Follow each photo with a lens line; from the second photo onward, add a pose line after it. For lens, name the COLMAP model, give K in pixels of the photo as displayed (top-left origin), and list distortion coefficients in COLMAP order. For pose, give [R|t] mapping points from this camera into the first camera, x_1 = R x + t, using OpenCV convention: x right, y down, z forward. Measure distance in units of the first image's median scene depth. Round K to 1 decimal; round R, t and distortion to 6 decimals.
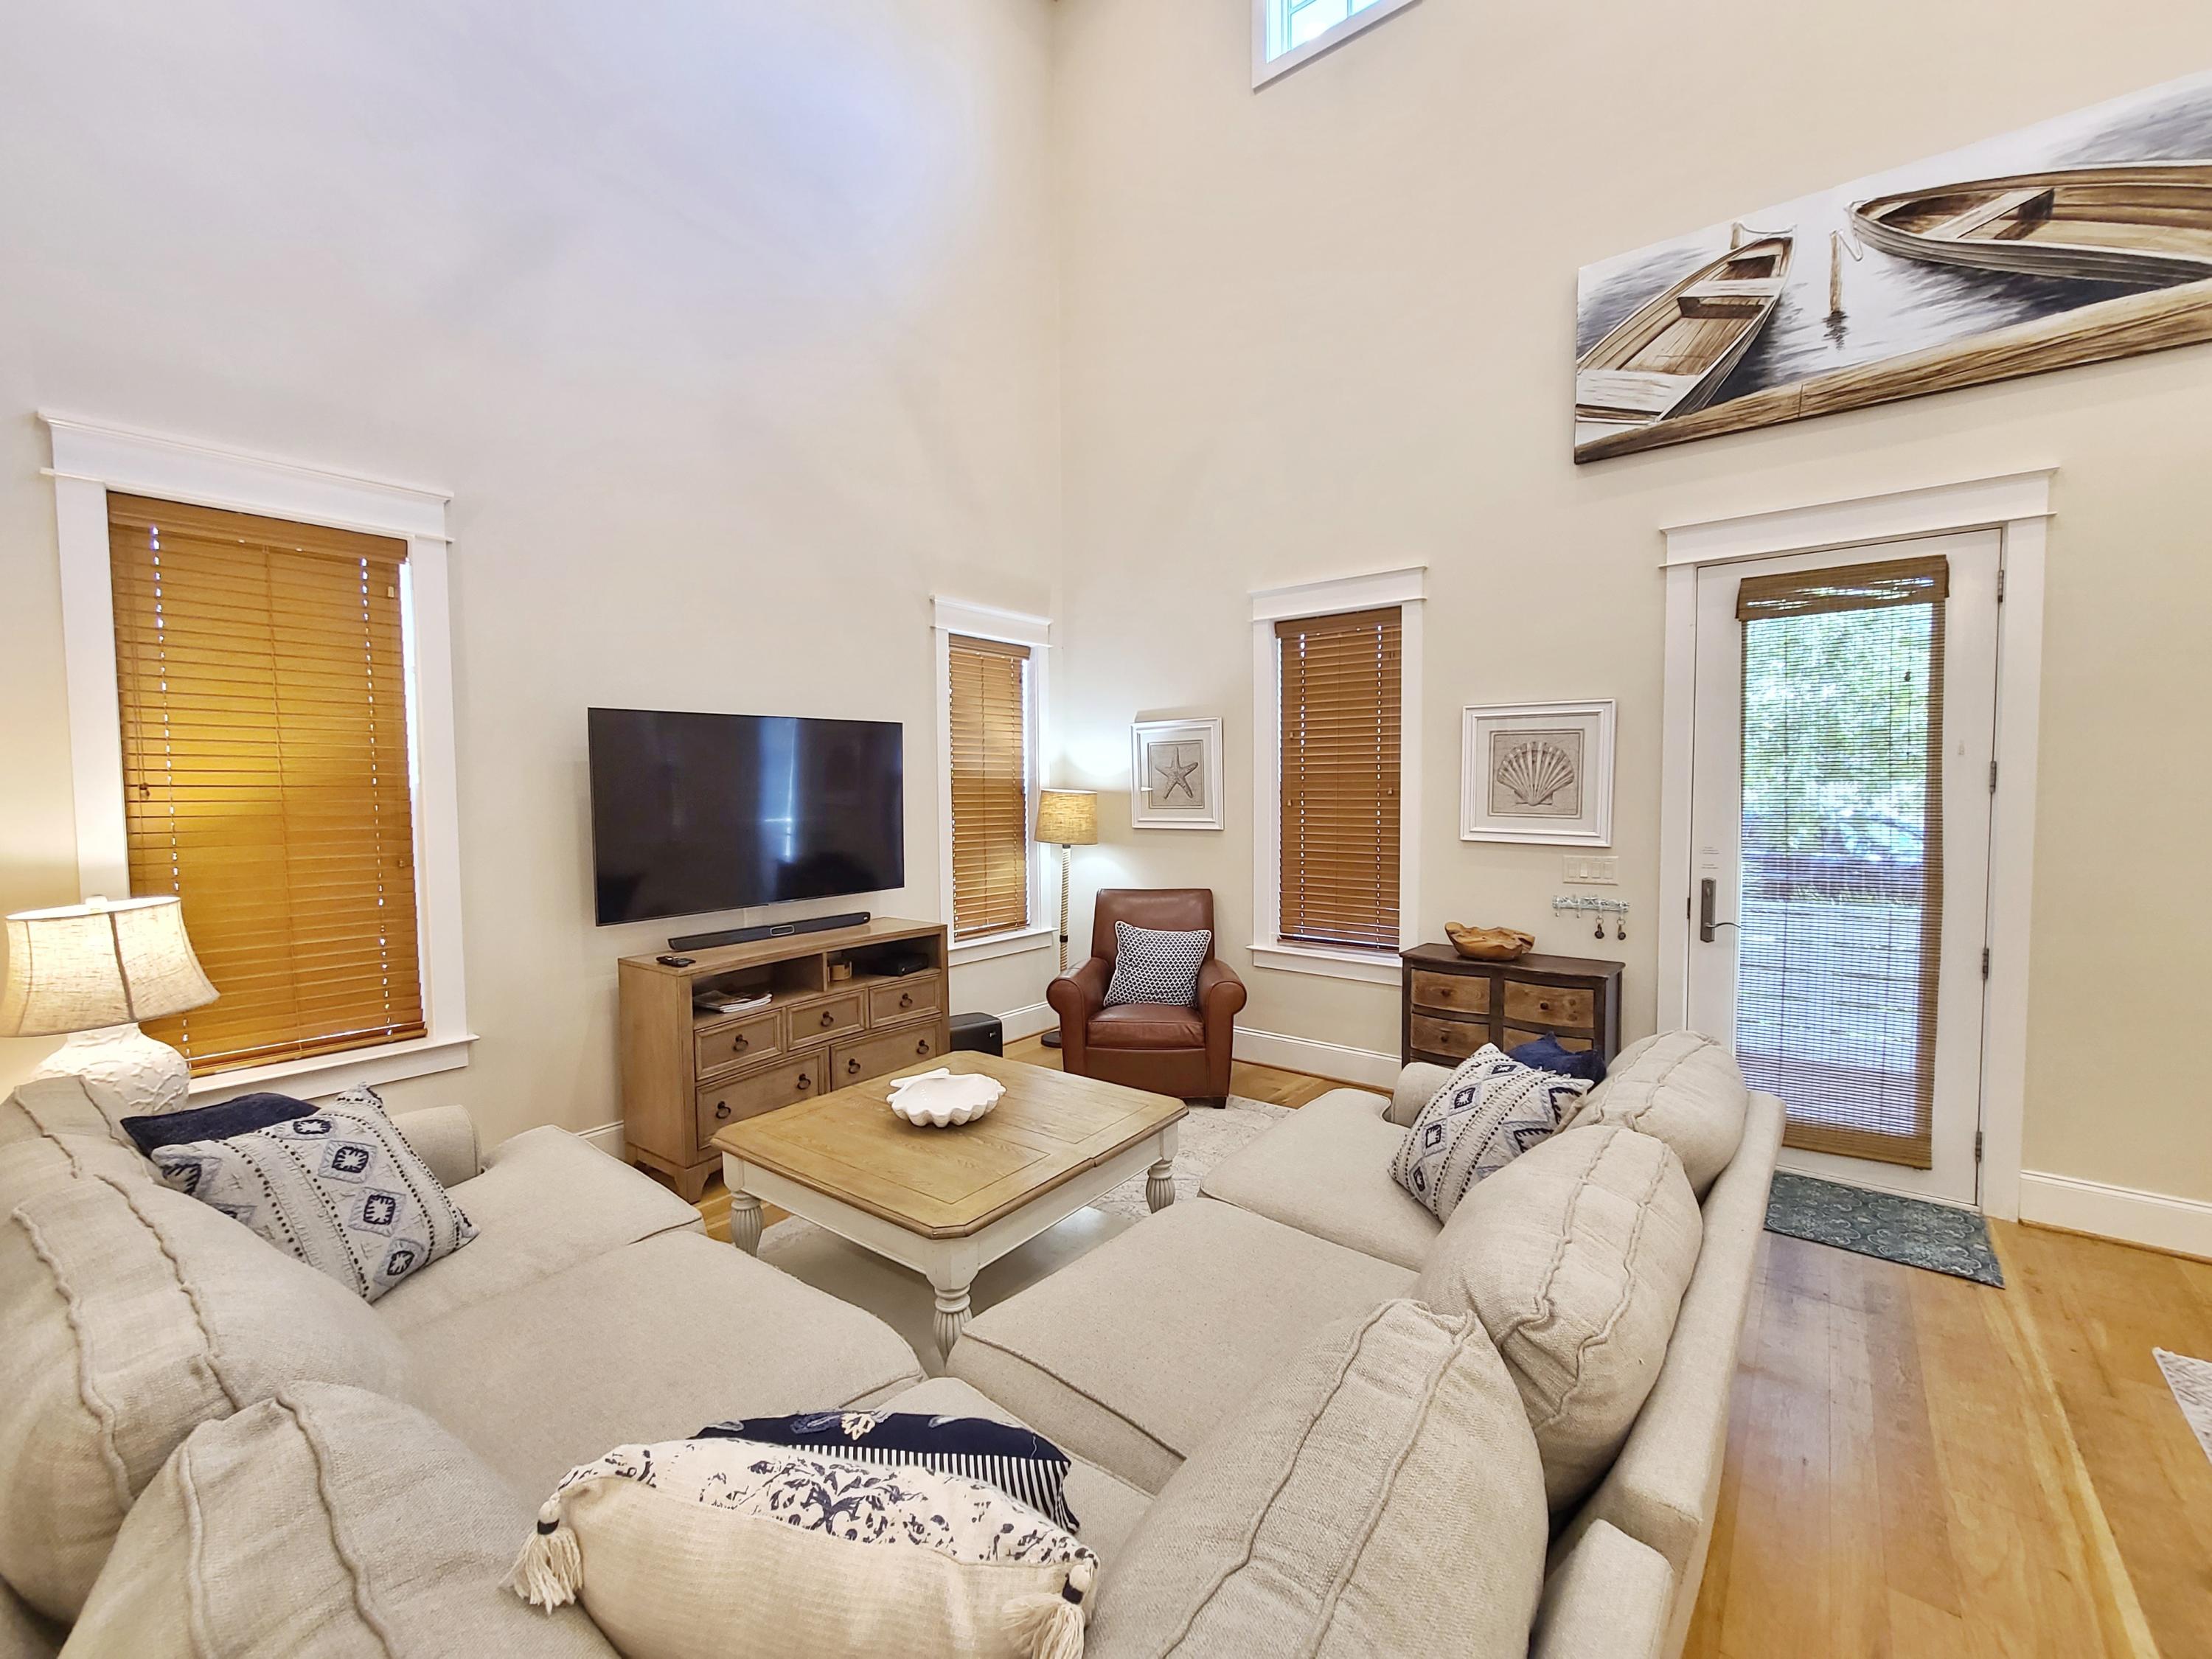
lens RADIAL K [[908.3, 0, 1106.0], [0, 908.3, 829.5], [0, 0, 1]] dist [-0.001631, -0.000457]
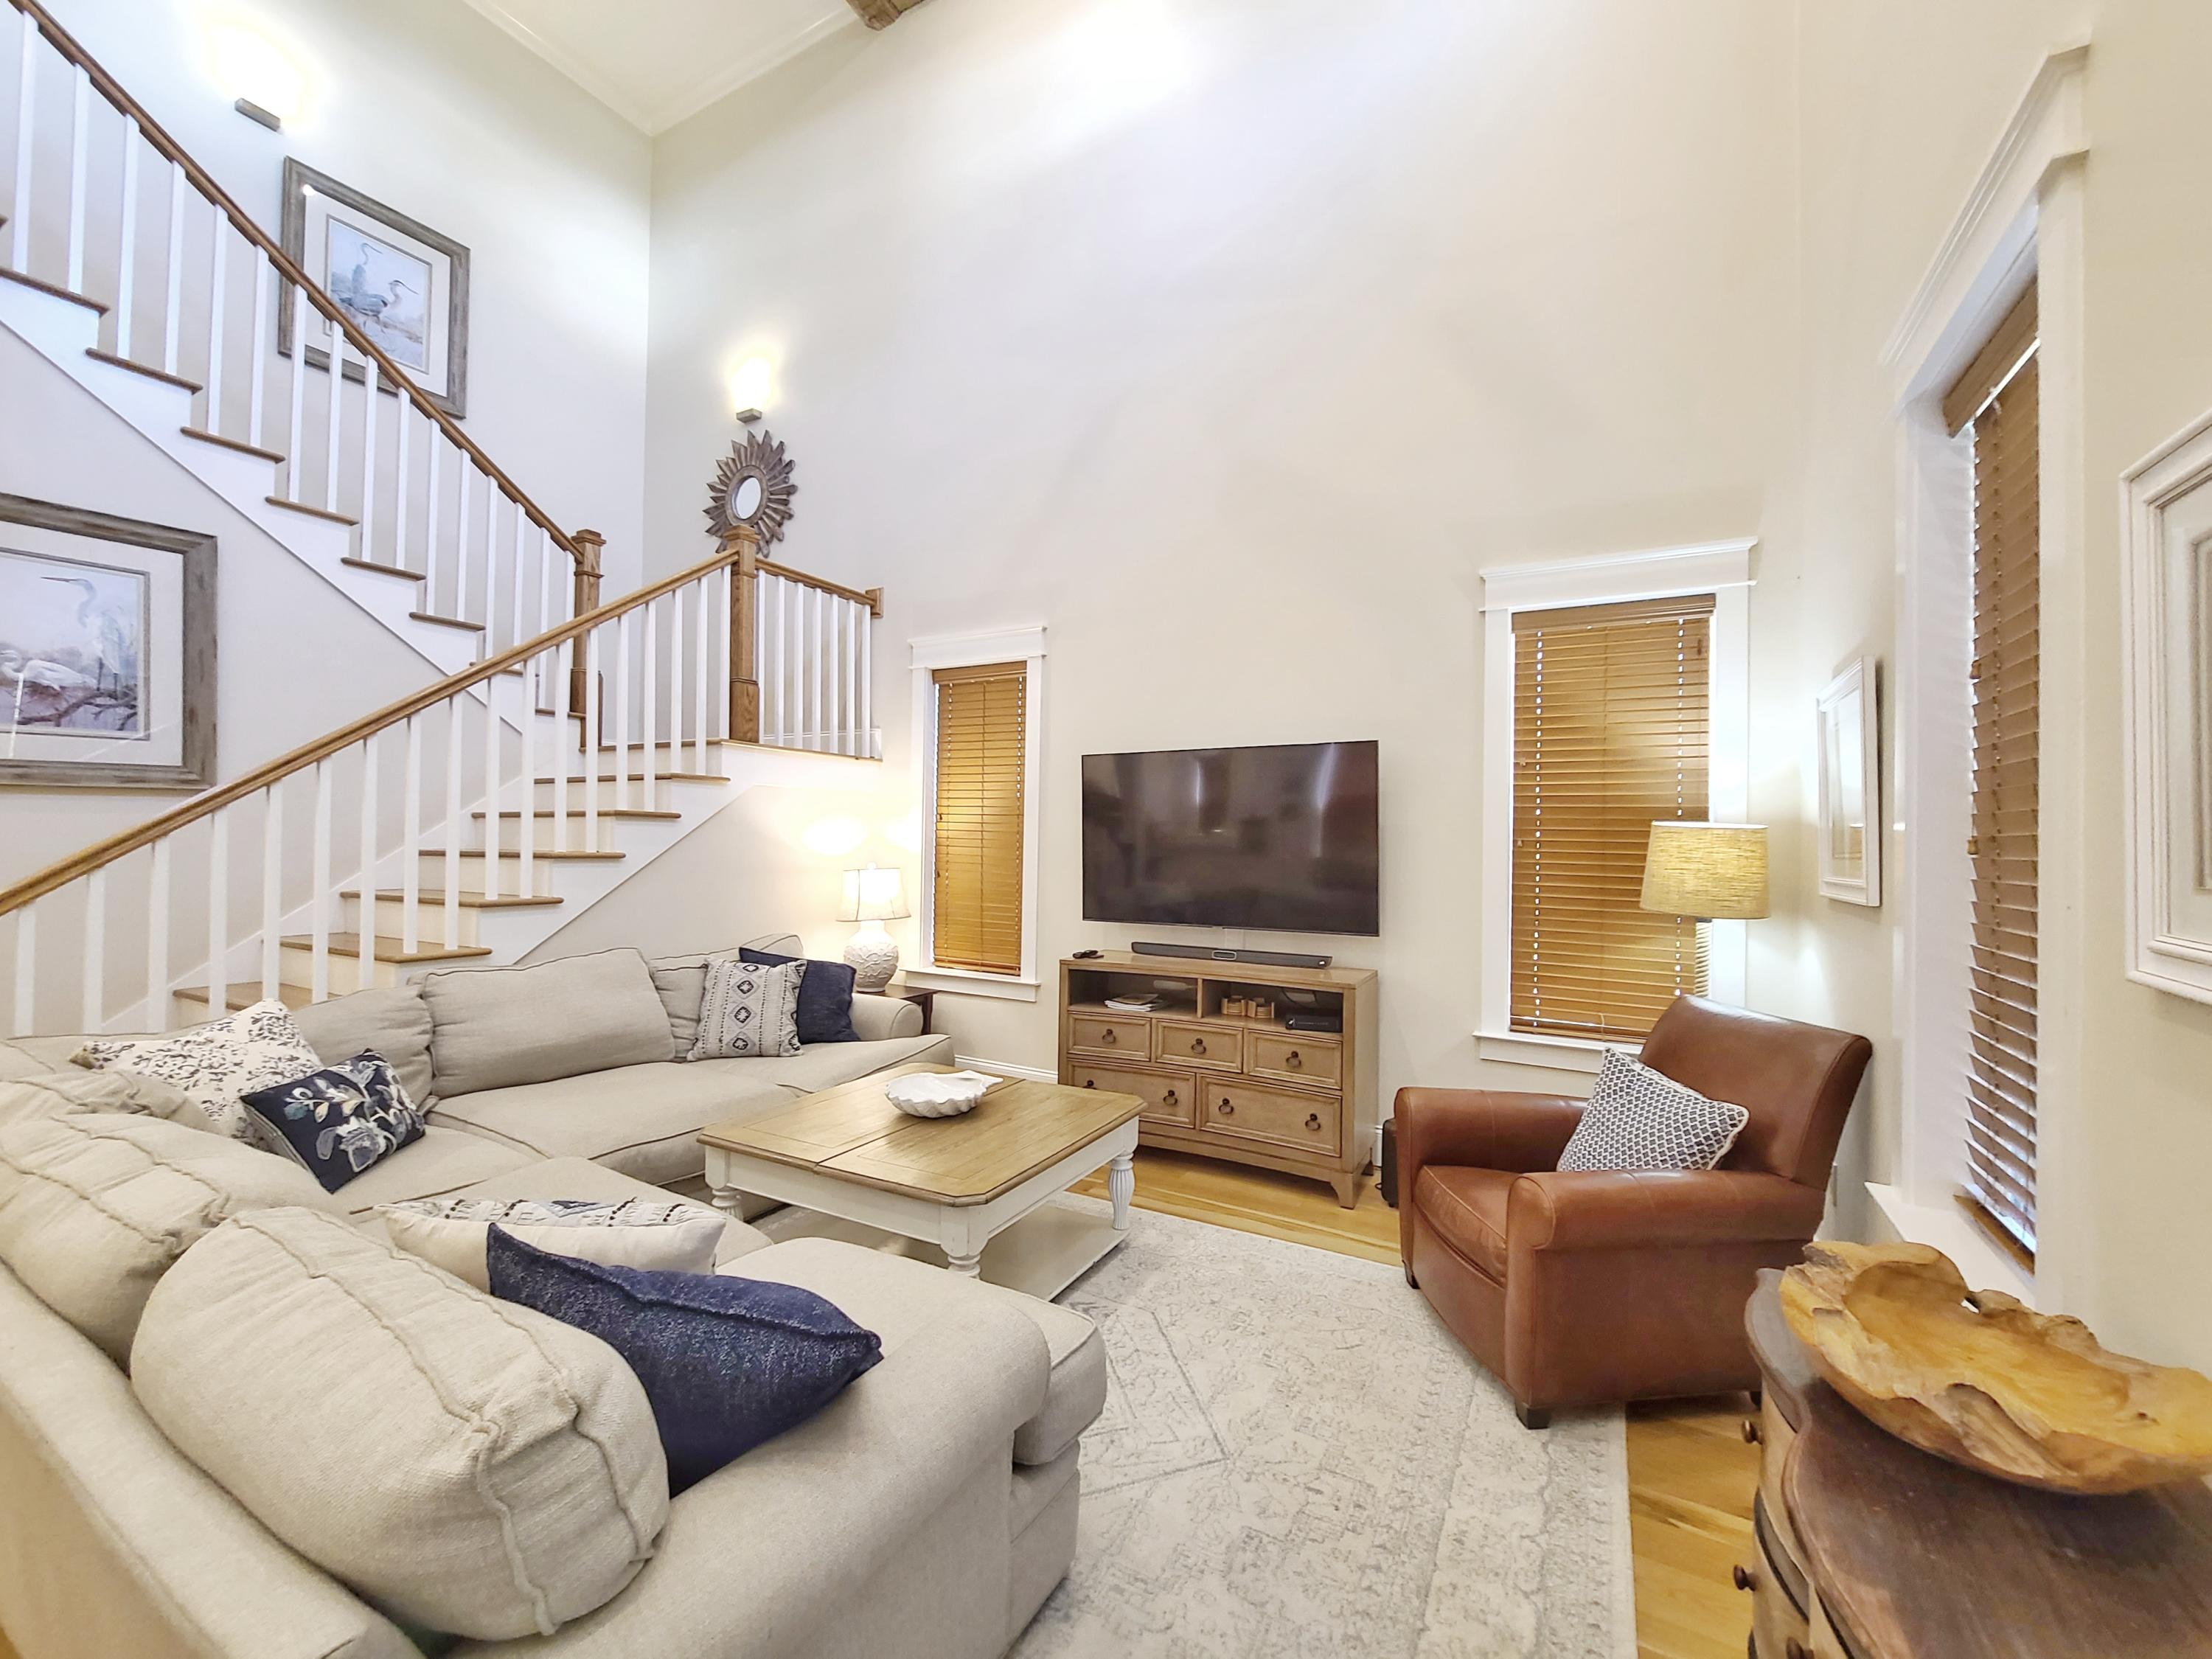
lens RADIAL K [[903.0, 0, 1106.0], [0, 903.0, 829.5], [0, 0, 1]] dist [-0.000240, -0.002964]
pose [[0.156756, -0.004034, -0.987629, 0.711298], [-0.064598, 0.997808, -0.014328, -0.008164], [0.985523, 0.066045, 0.156152, 0.790379]]
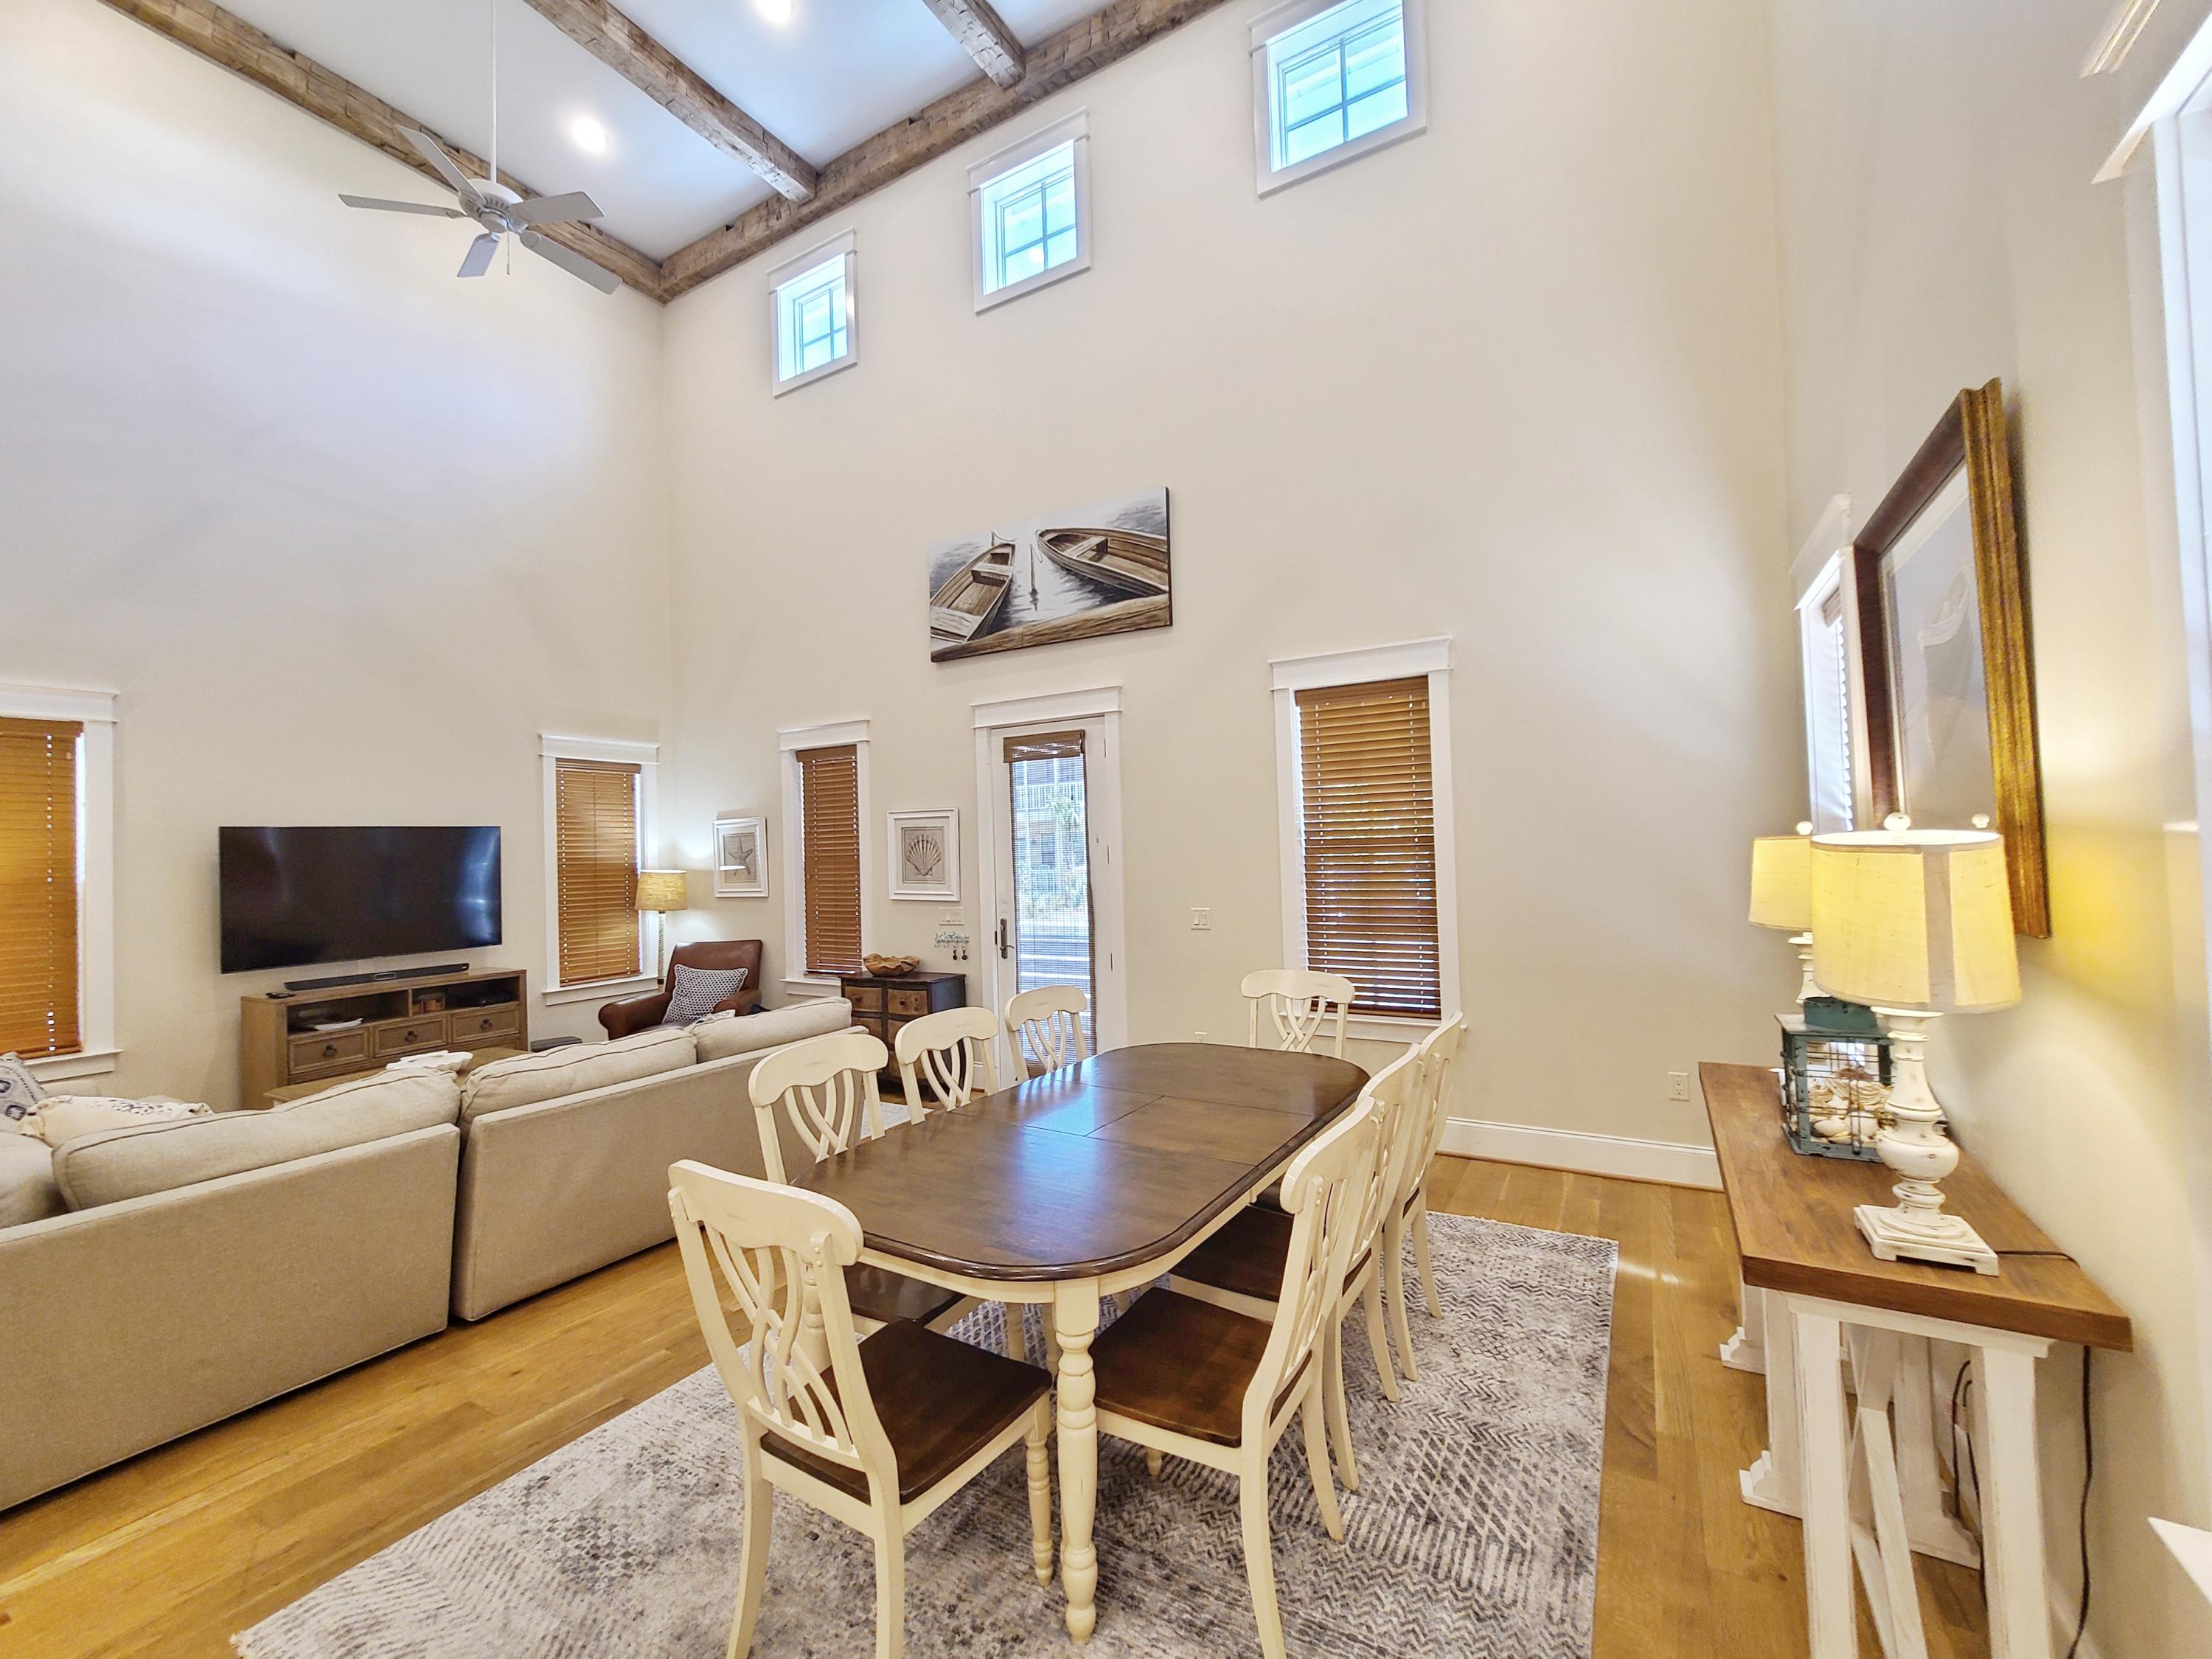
lens RADIAL K [[903.0, 0, 1106.0], [0, 903.0, 829.5], [0, 0, 1]] dist [-0.000240, -0.002964]
pose [[0.989311, -0.016444, 0.144891, 0.628209], [0.027317, 0.996930, -0.073377, 0.019044], [-0.143240, 0.076551, 0.986723, -0.641184]]
